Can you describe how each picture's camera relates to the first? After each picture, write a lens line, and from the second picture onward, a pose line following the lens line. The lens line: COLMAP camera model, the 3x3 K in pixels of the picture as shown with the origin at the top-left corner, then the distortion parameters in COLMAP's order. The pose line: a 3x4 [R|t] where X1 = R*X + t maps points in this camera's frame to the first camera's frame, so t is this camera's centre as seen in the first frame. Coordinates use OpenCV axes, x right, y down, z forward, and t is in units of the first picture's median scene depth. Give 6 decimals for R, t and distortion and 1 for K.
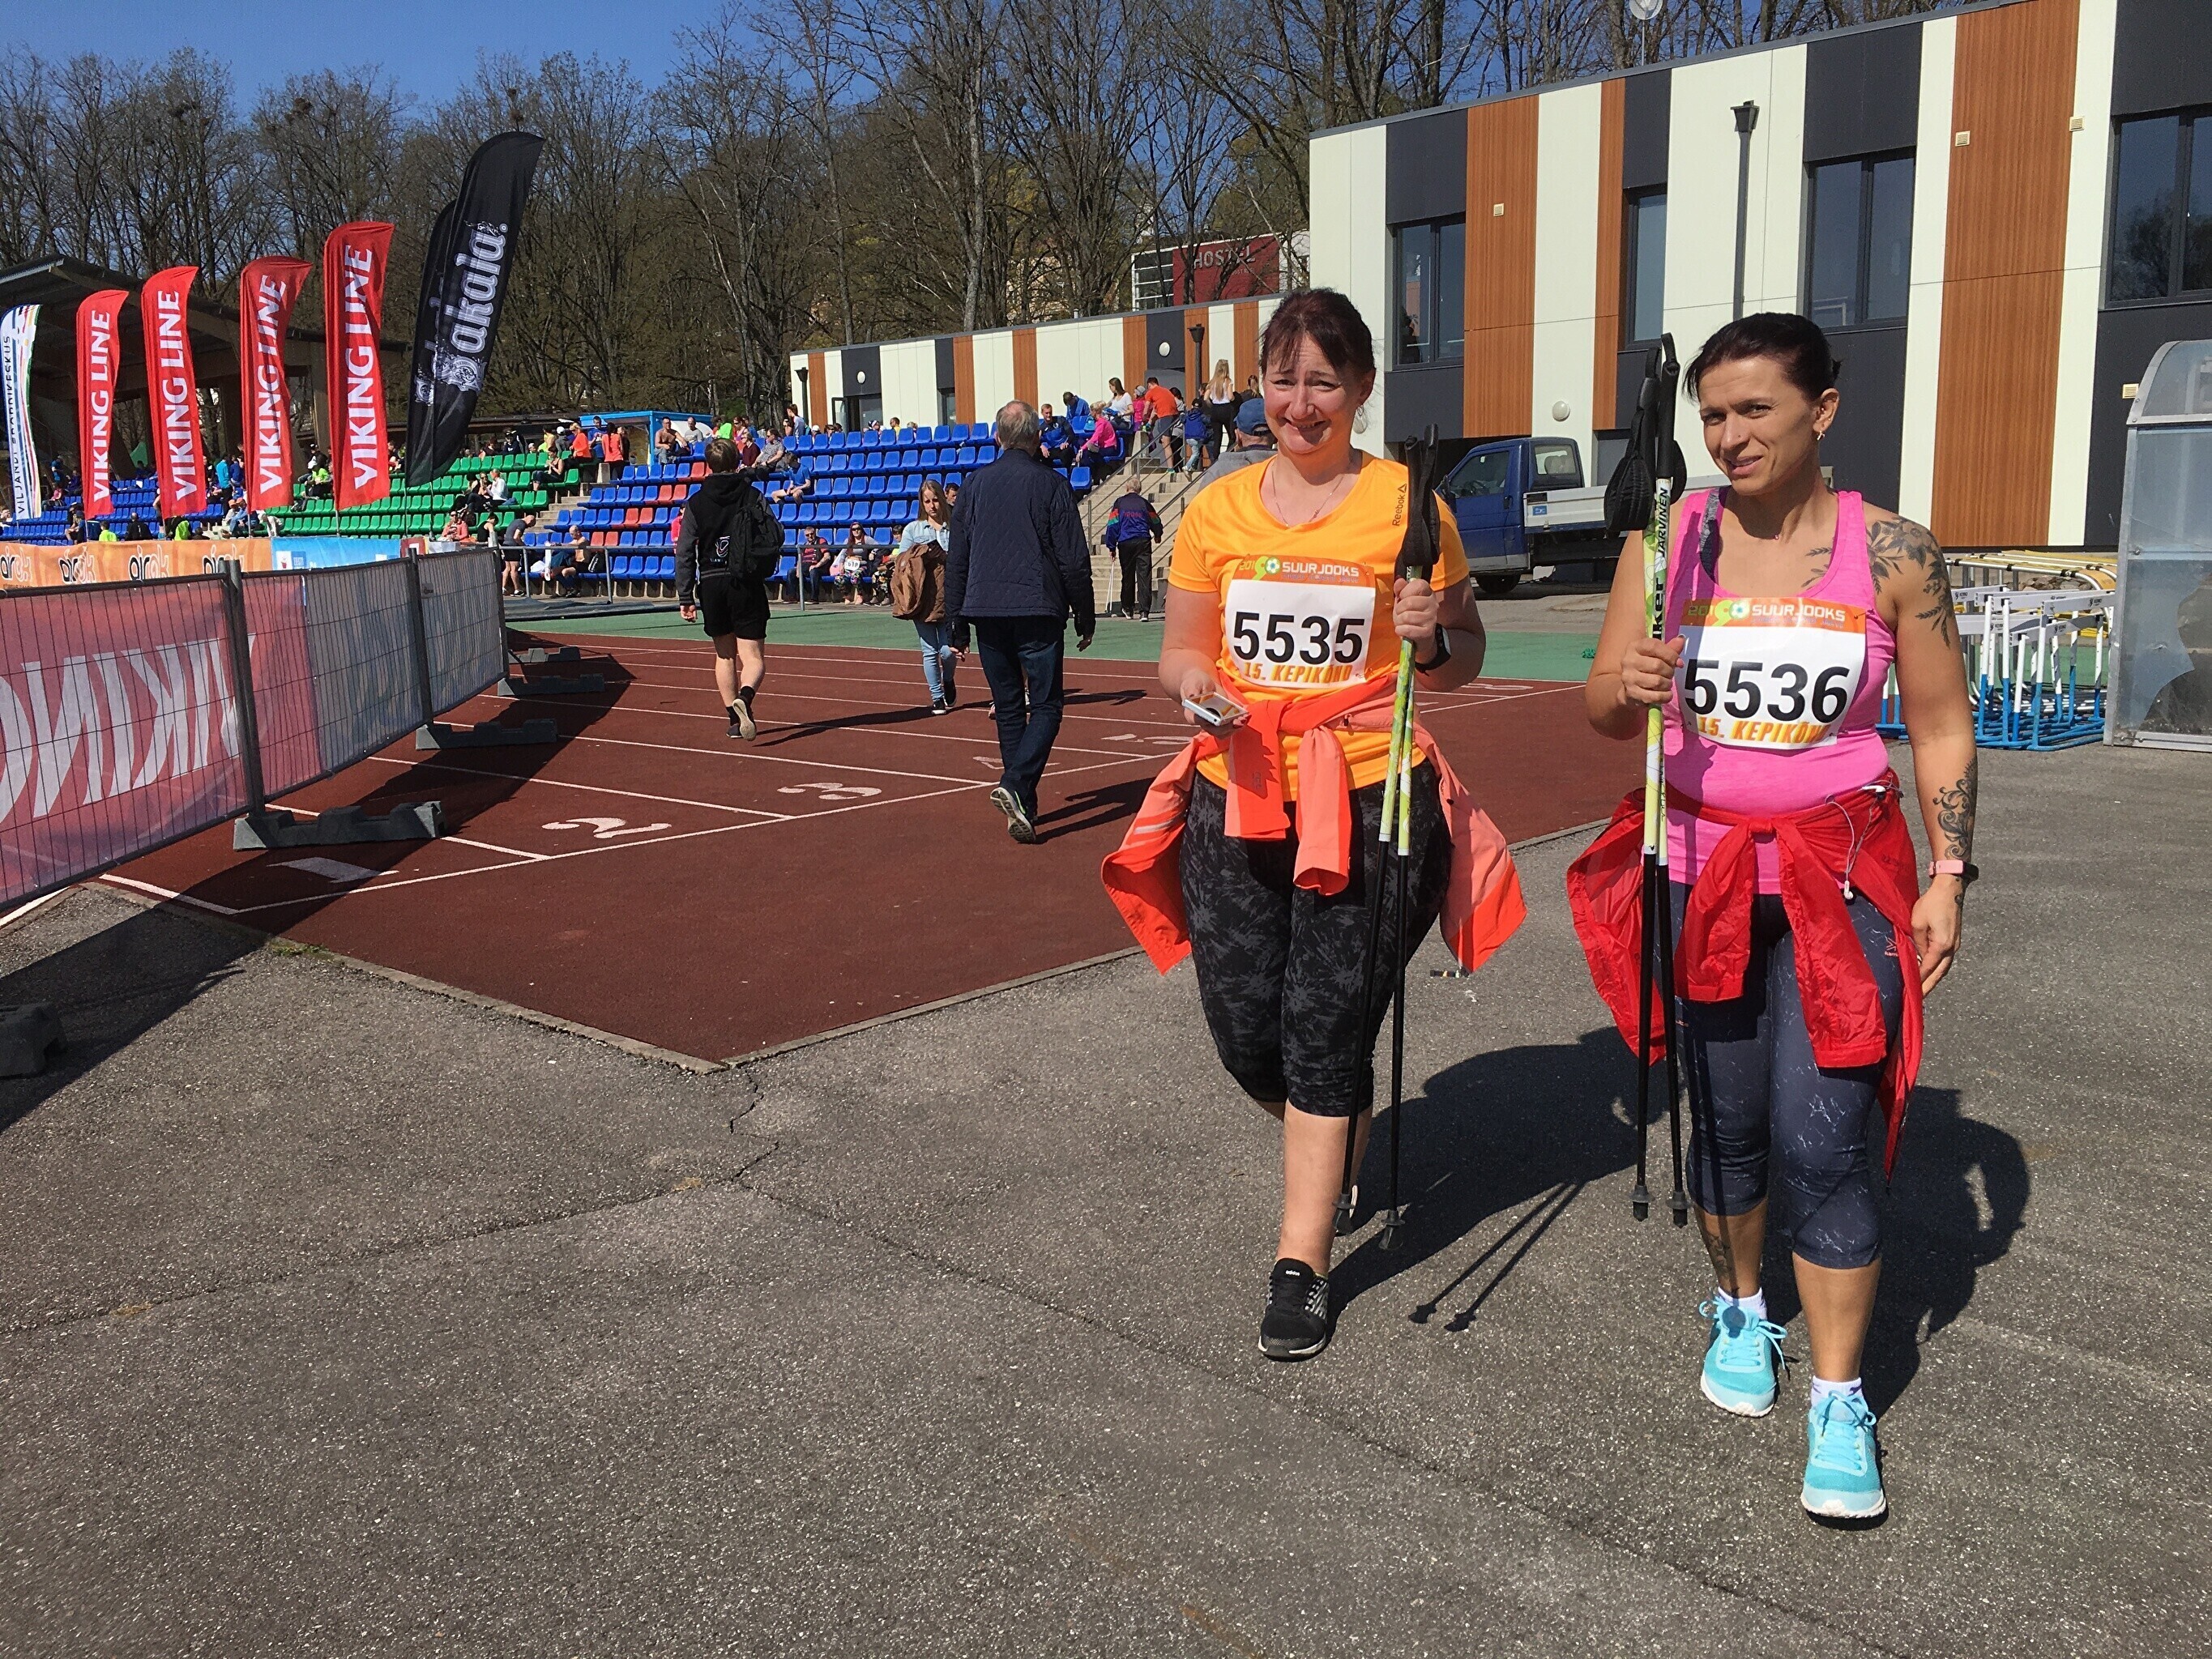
lens RADIAL K [[1873.4, 0, 1111.2], [0, 1873.4, 842.4], [0, 0, 1]] dist [0.068742, -0.089335]
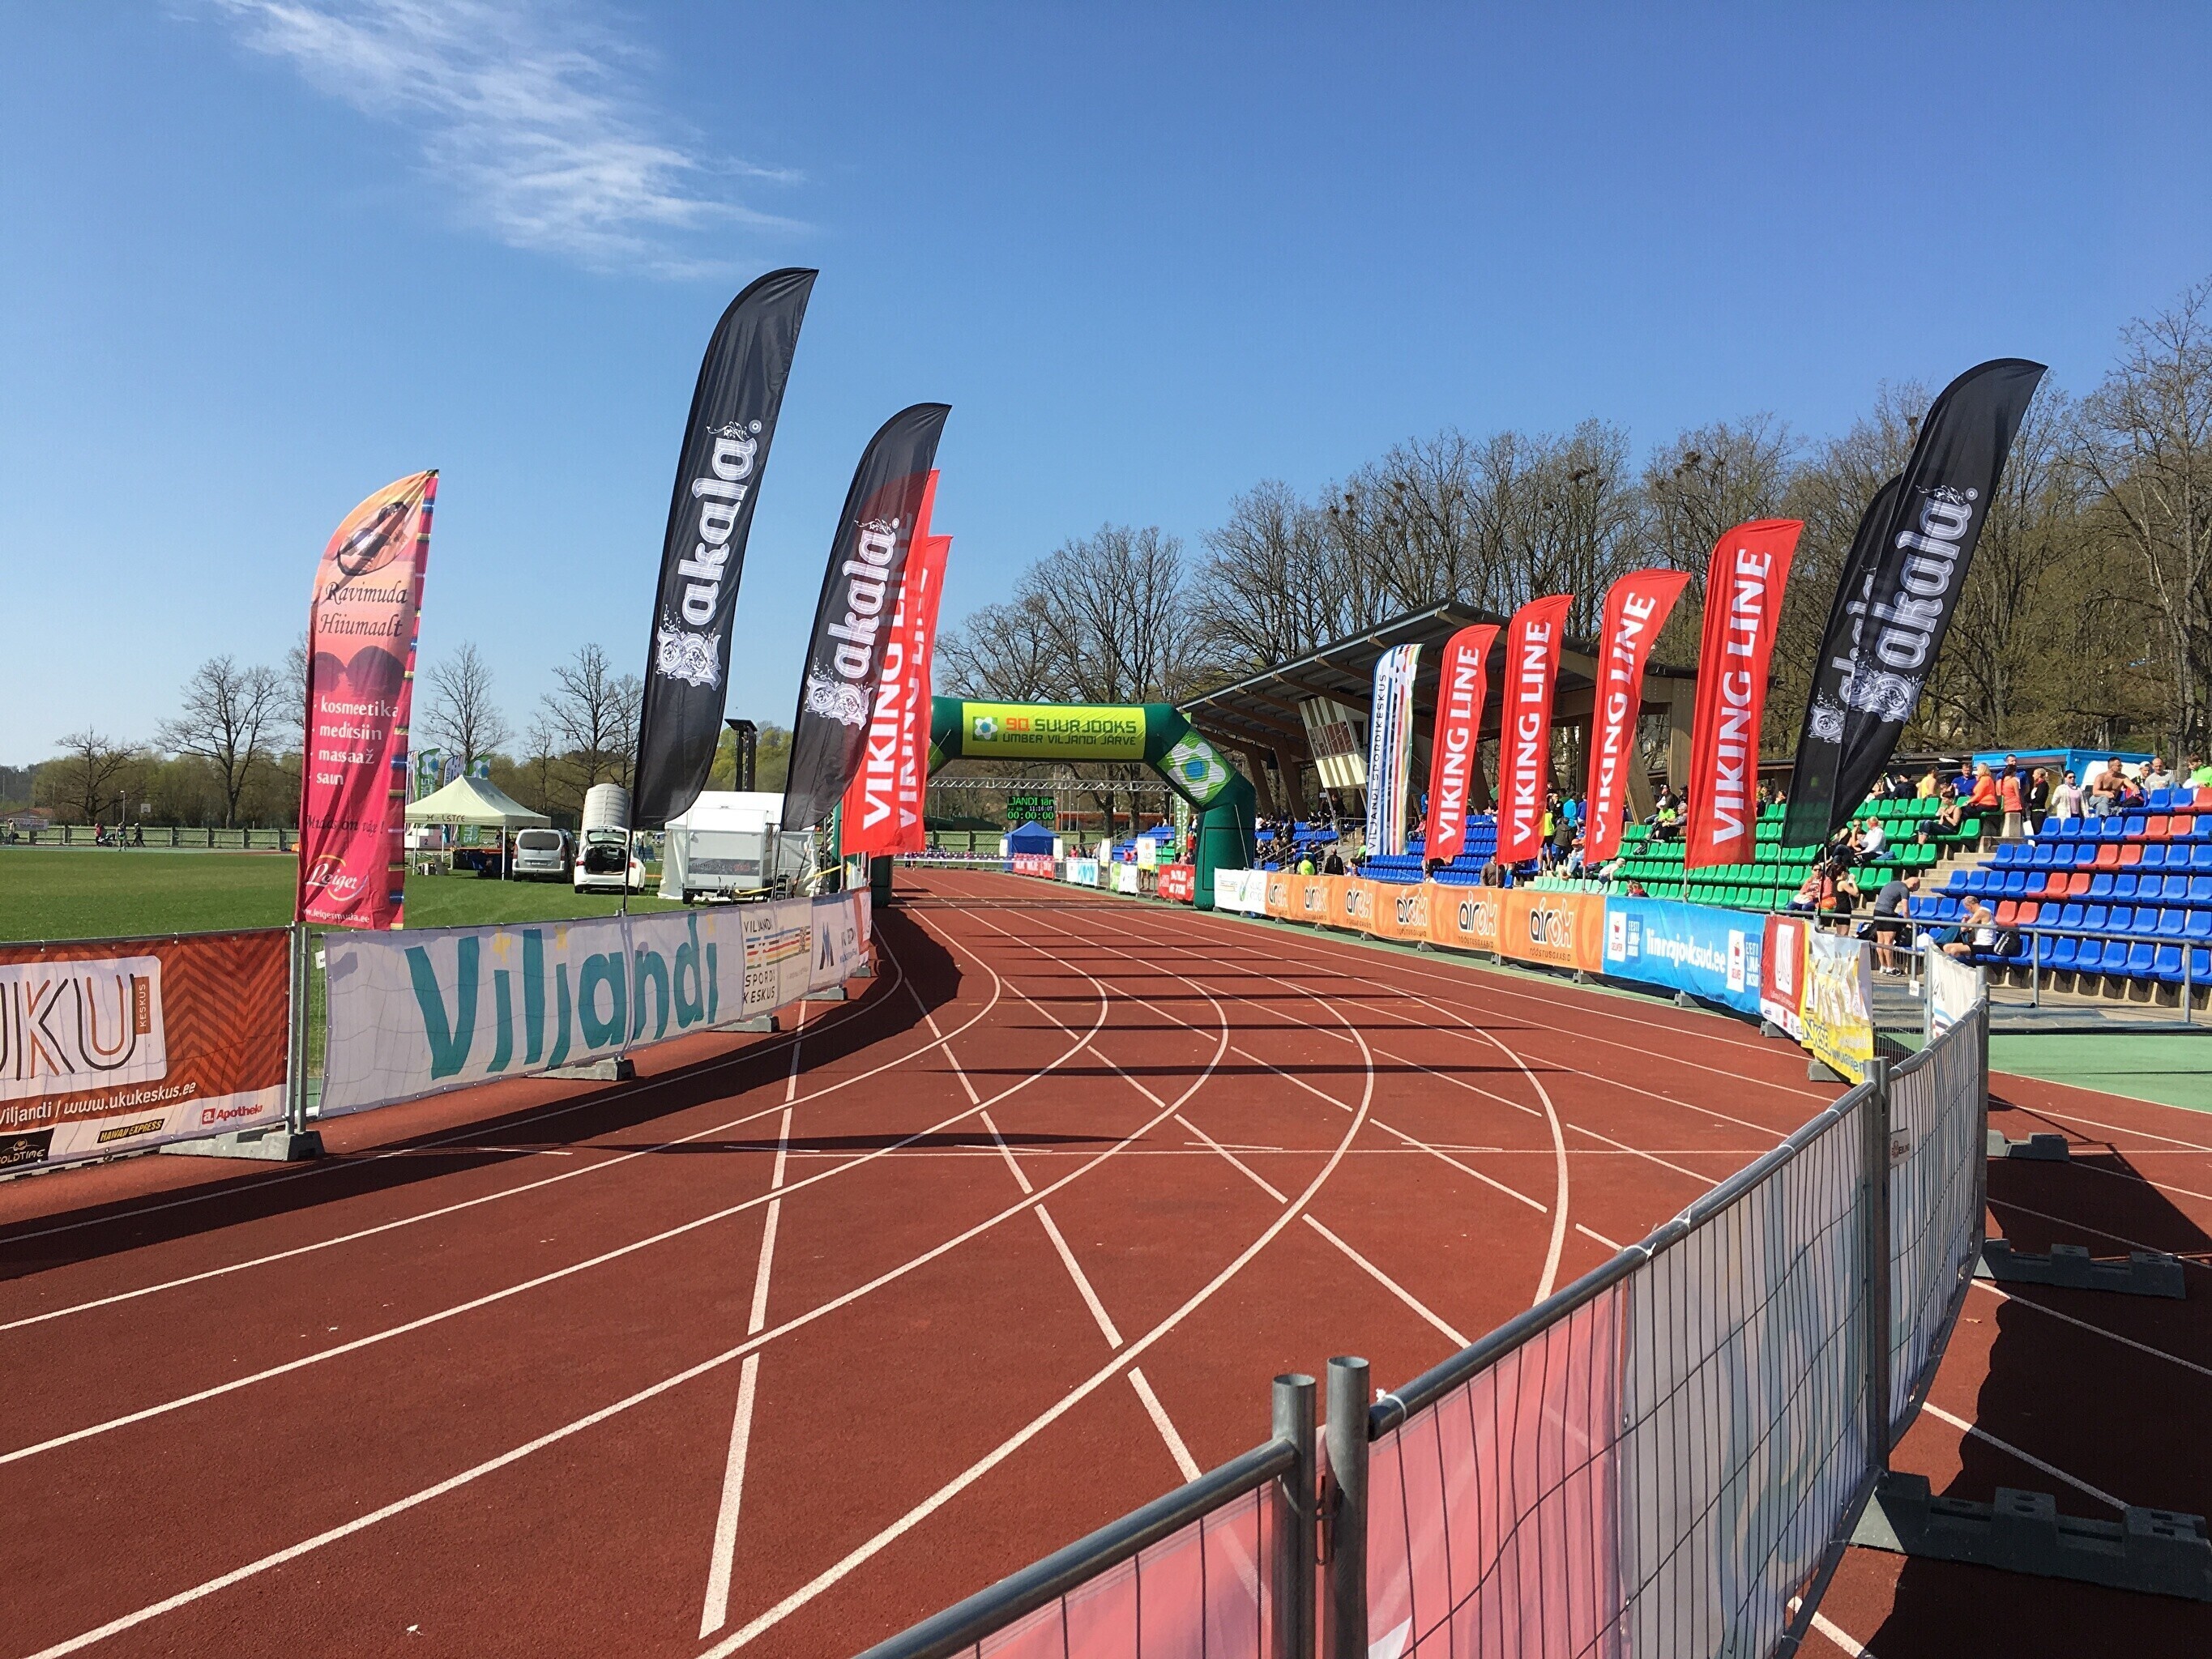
lens RADIAL K [[1873.4, 0, 1096.0], [0, 1873.4, 821.5], [0, 0, 1]] dist [0.068742, -0.089335]
pose [[0.775706, 0.033119, -0.630225, -0.066162], [-0.149203, 0.979936, -0.132149, -0.034367], [0.613204, 0.196540, 0.765084, 0.151810]]
